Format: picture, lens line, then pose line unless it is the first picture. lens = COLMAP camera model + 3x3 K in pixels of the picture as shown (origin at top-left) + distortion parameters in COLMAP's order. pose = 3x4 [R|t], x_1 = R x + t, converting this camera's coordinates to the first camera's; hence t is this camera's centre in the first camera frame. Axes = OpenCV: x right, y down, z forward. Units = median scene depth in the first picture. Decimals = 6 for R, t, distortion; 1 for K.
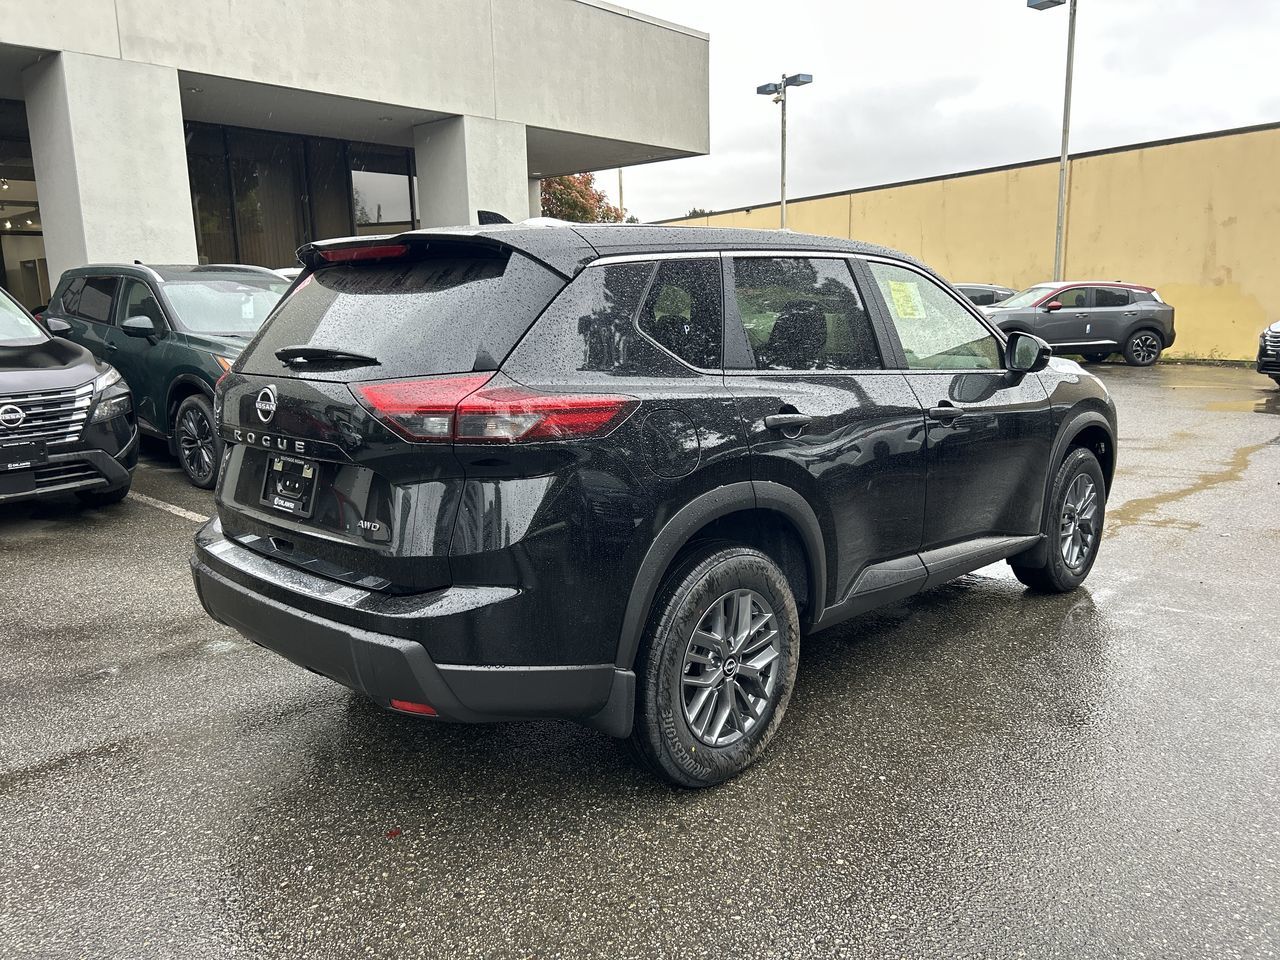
lens RADIAL K [[976.7, 0, 641.9], [0, 976.7, 486.0], [0, 0, 1]] dist [0.055958, -0.043626]
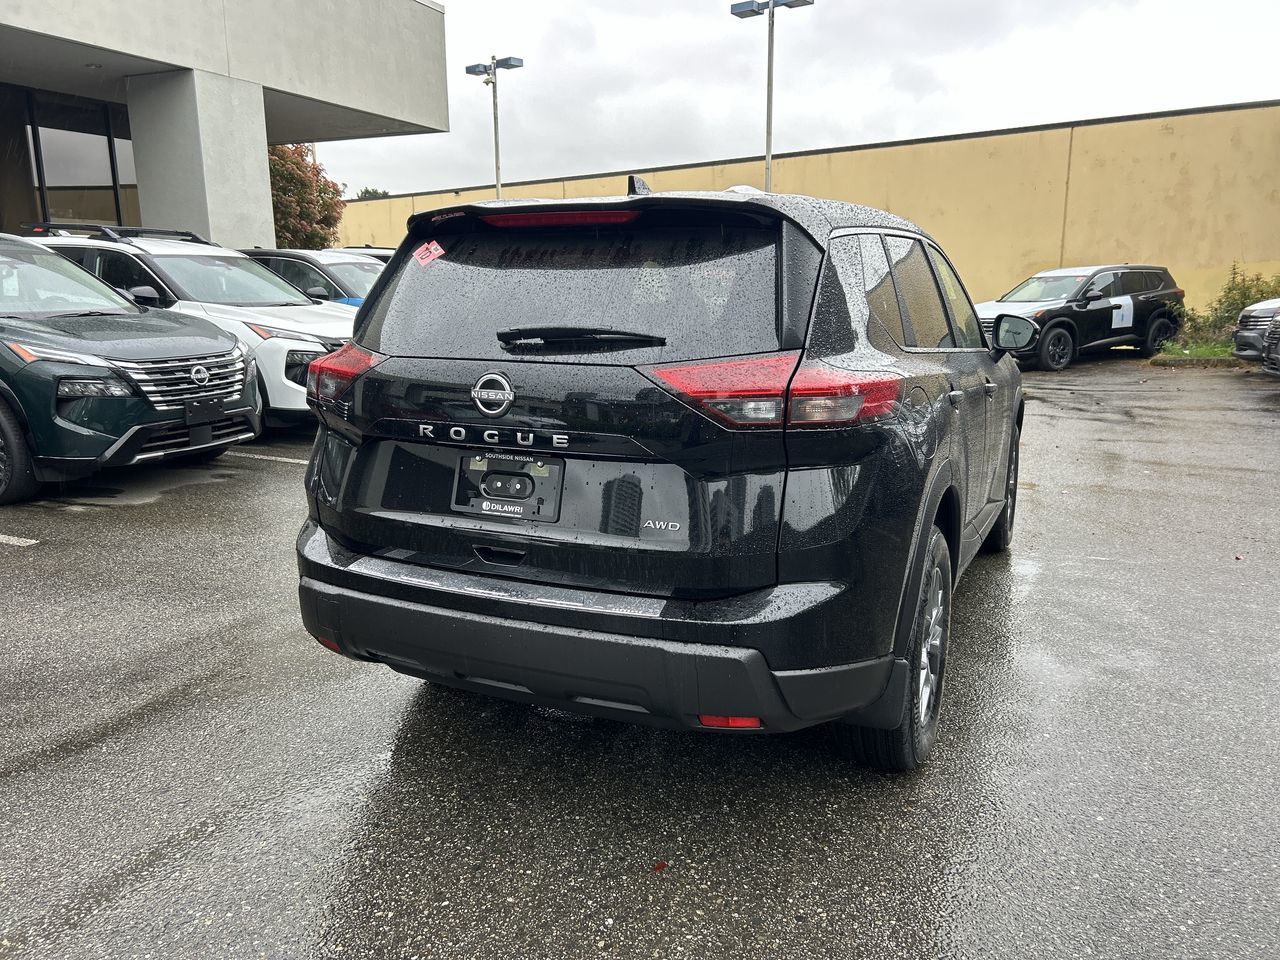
lens RADIAL K [[974.5, 0, 640.0], [0, 974.5, 480.0], [0, 0, 1]] dist [0.060668, -0.051890]
pose [[0.947106, -0.052162, 0.316655, -0.293241], [0.049401, 0.998639, 0.016747, -0.008713], [-0.317097, -0.000218, 0.948393, 0.085373]]
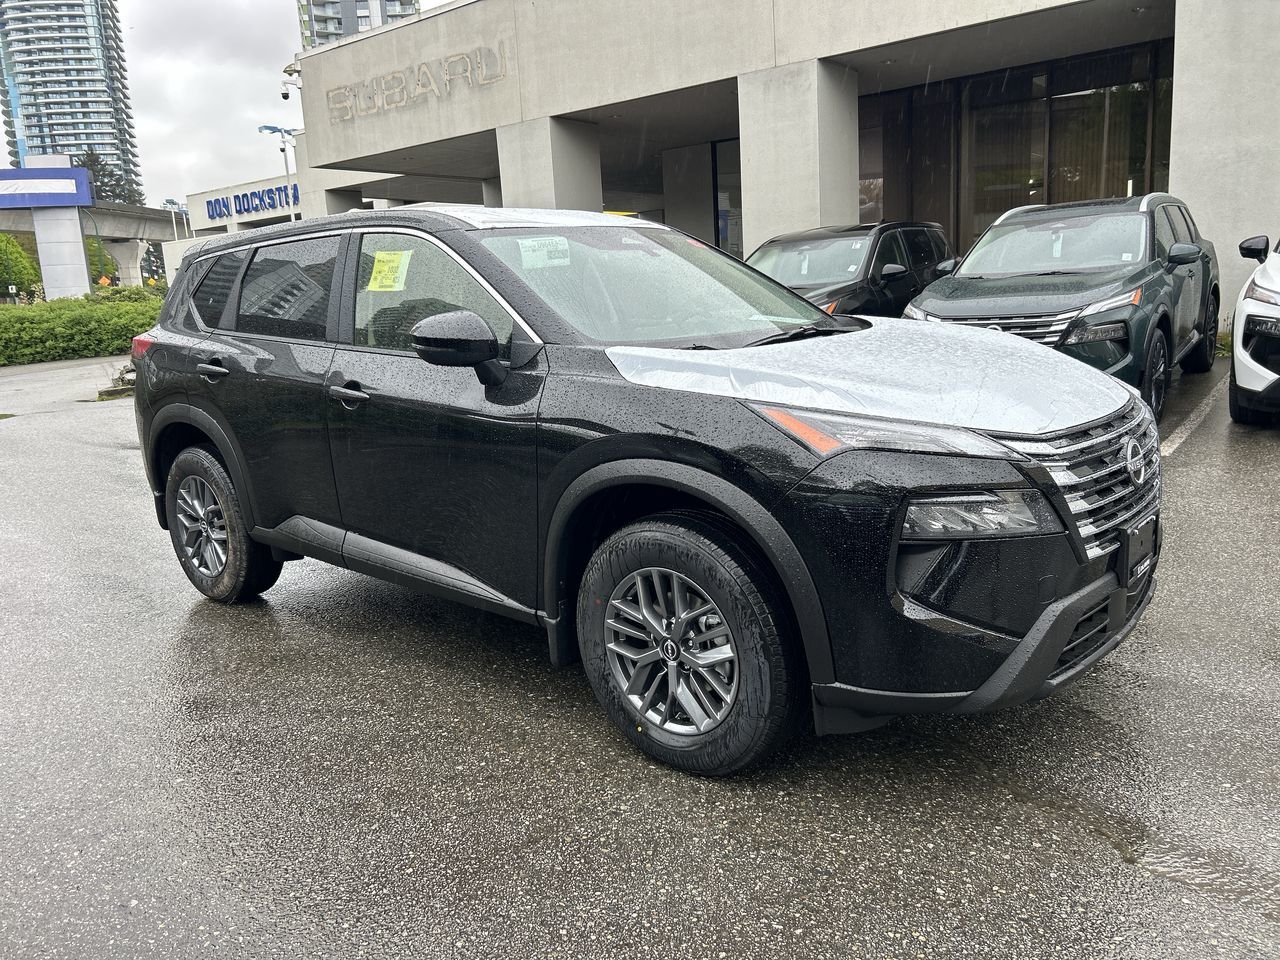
lens RADIAL K [[971.4, 0, 633.1], [0, 971.4, 479.5], [0, 0, 1]] dist [0.057675, -0.058224]
pose [[0.063341, 0.211579, -0.975306, 0.942732], [-0.131352, 0.970534, 0.202013, -0.165195], [0.989310, 0.115313, 0.089266, 0.893530]]
